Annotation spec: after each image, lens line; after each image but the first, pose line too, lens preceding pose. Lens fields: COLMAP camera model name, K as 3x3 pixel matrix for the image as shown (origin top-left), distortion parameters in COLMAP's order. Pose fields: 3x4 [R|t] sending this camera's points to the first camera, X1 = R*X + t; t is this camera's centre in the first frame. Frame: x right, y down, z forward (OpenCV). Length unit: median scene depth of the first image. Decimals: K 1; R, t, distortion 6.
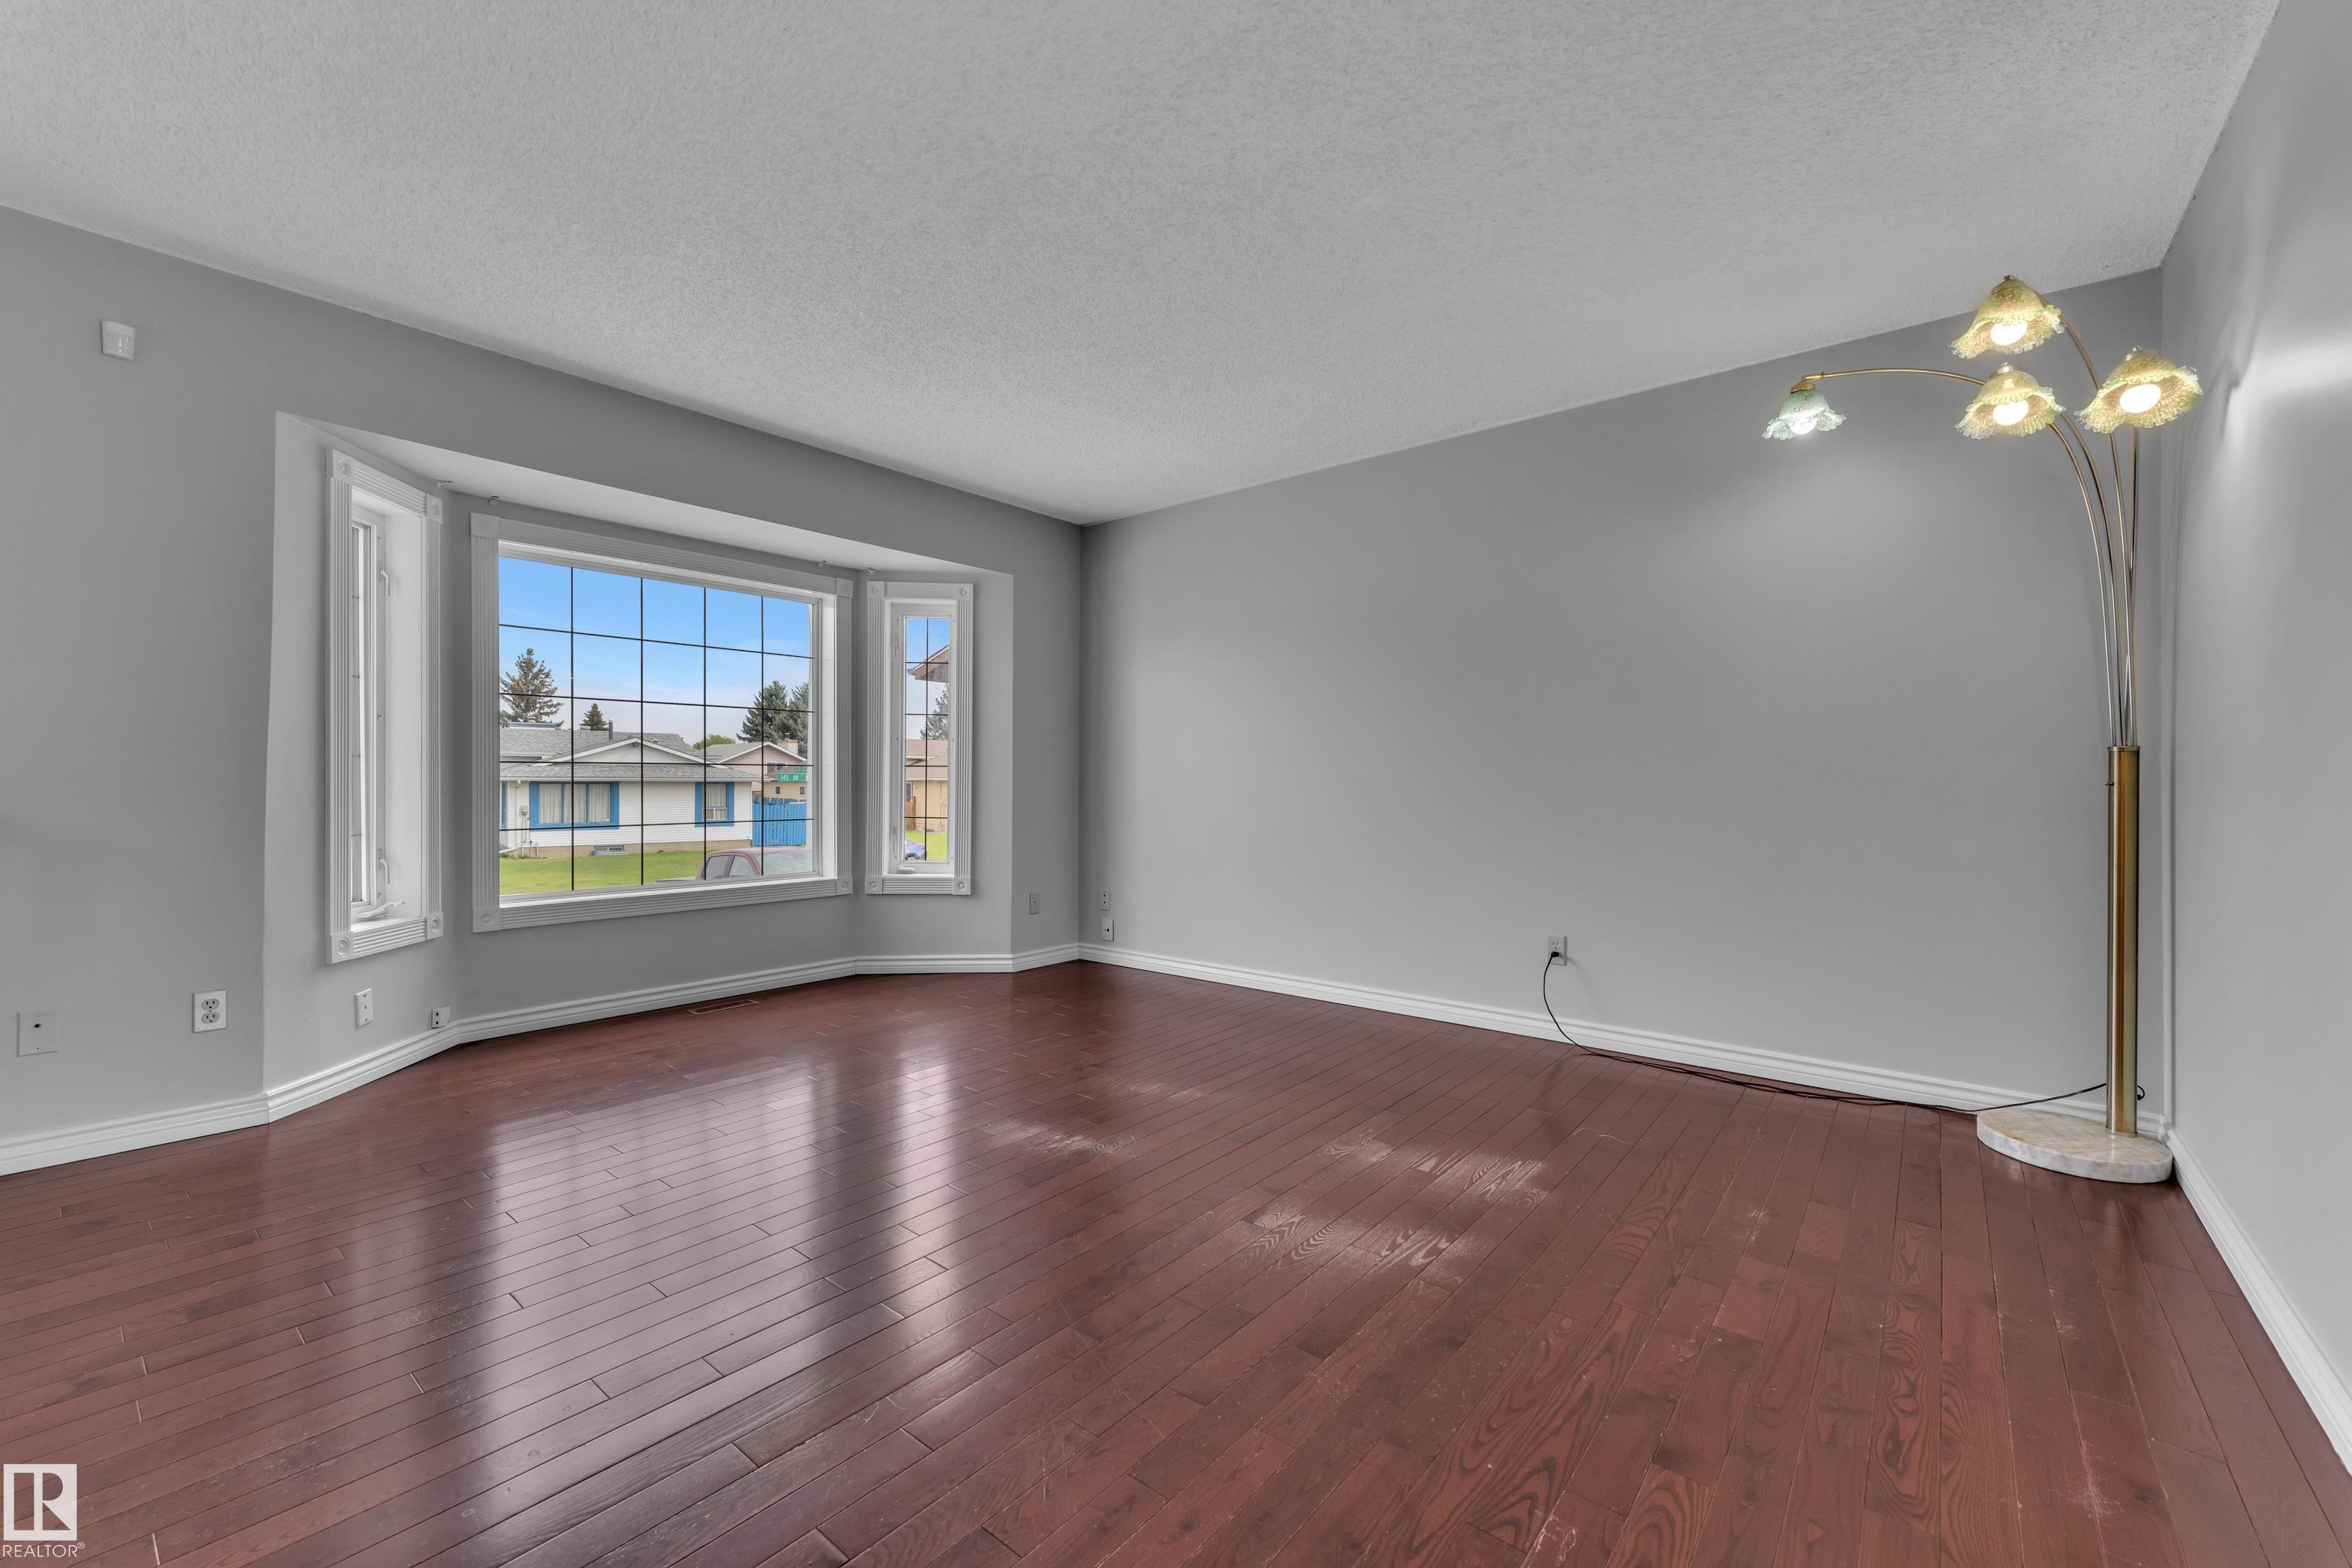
lens RADIAL K [[958.6, 0, 1175.3], [0, 958.6, 777.2], [0, 0, 1]] dist [-0.000226, -0.000036]
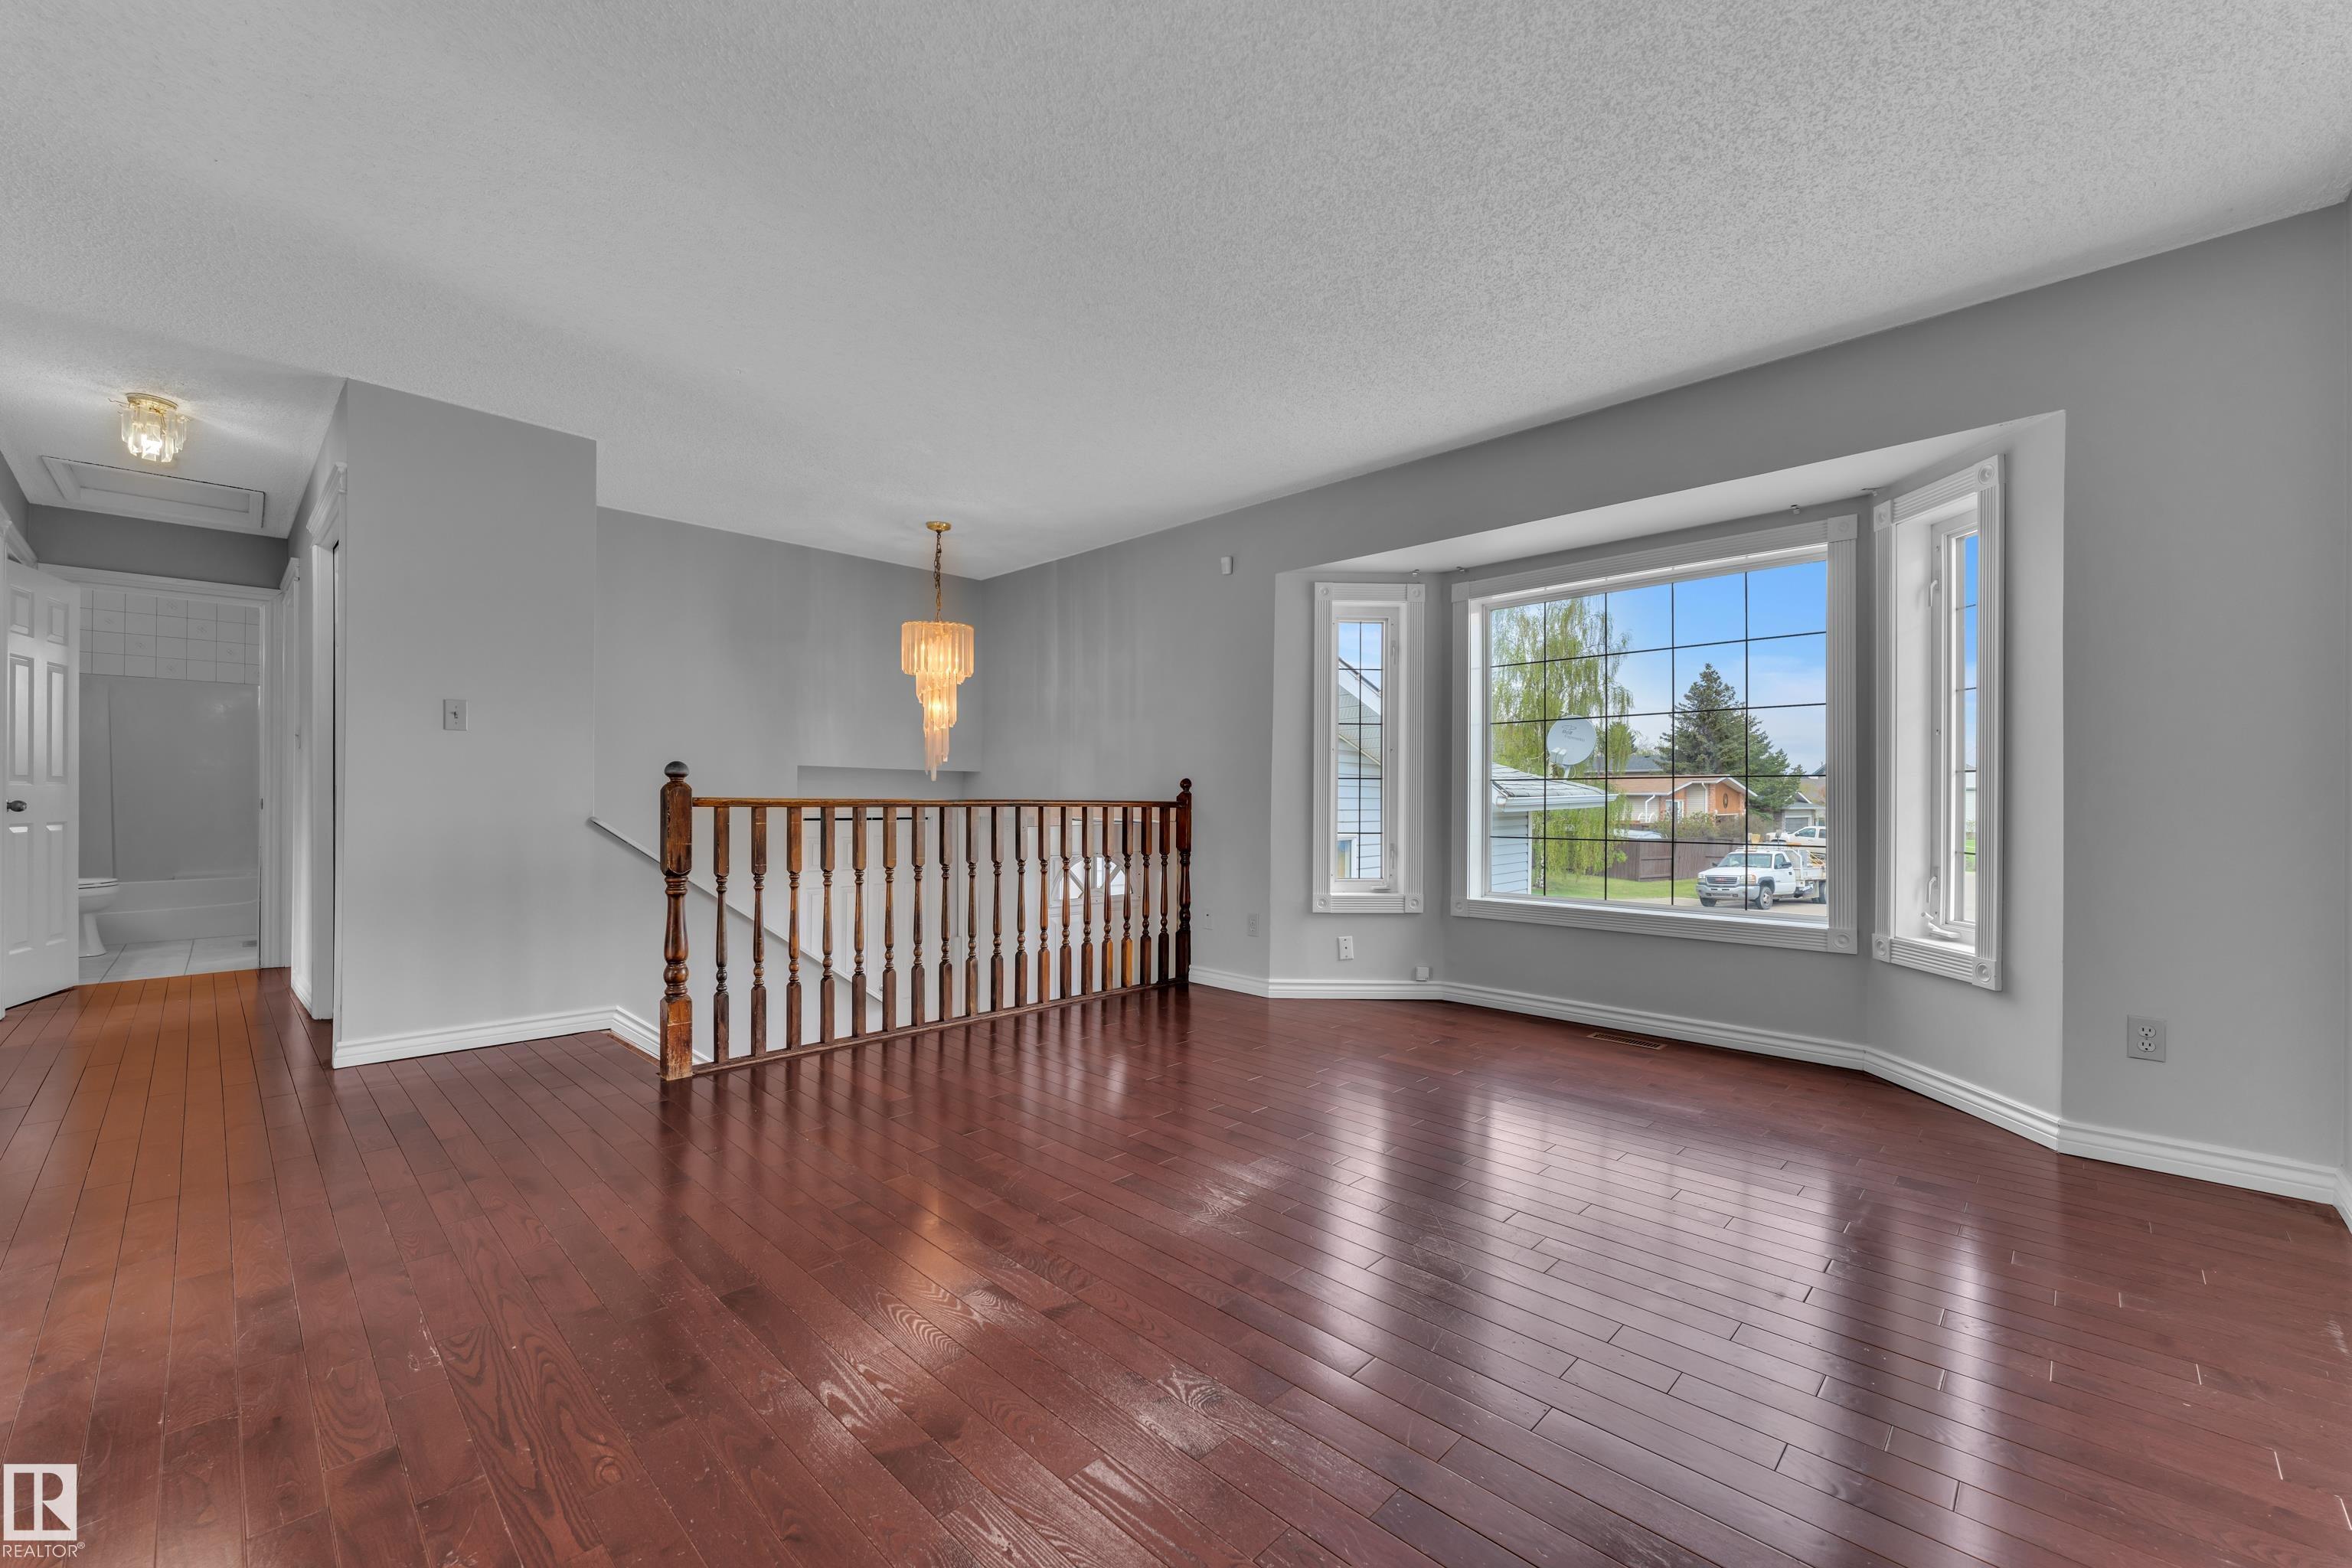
lens RADIAL K [[955.6, 0, 1165.0], [0, 955.6, 793.6], [0, 0, 1]] dist [0.008982, -0.000098]
pose [[-0.111190, -0.006911, -0.993775, 0.756507], [-0.000093, 0.999976, -0.006944, 0.012777], [0.993799, -0.000679, -0.111188, 1.017435]]
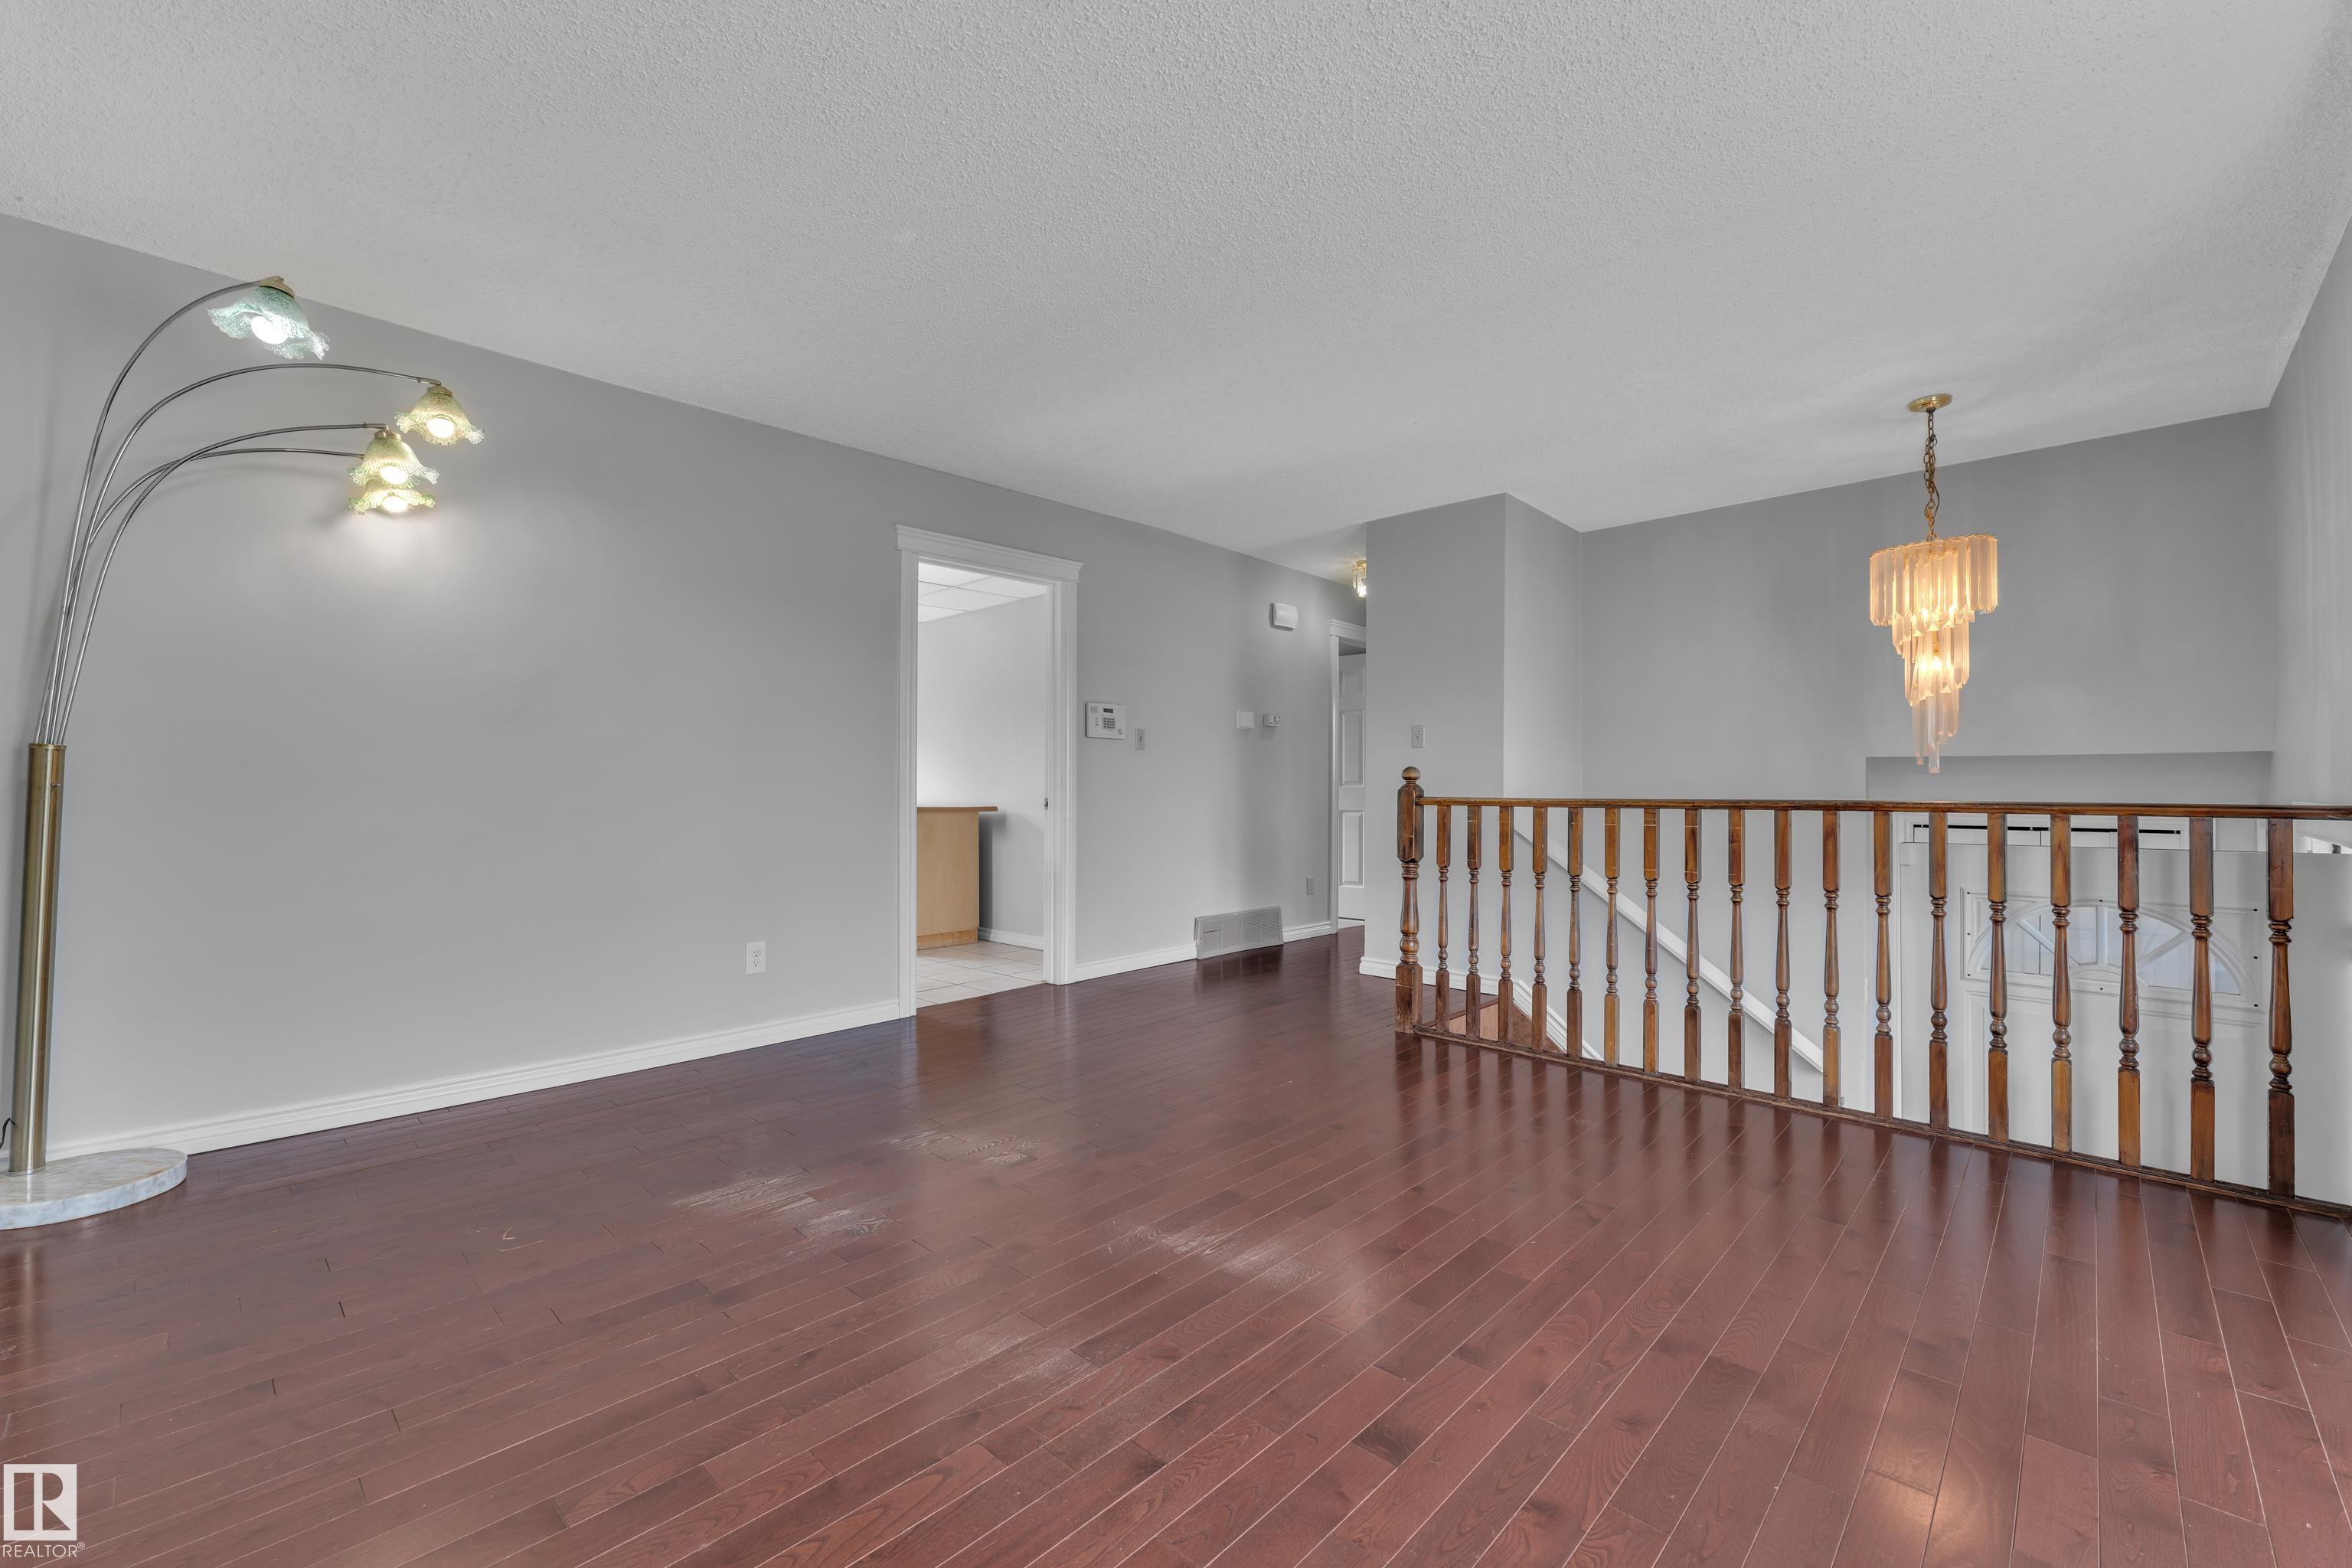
lens RADIAL K [[954.9, 0, 1152.8], [0, 954.9, 777.0], [0, 0, 1]] dist [-0.000227, 0.000021]
pose [[-0.994565, -0.003104, 0.104071, -0.157868], [-0.005366, 0.999755, -0.021464, 0.012246], [-0.103979, -0.021906, -0.994338, 1.753157]]
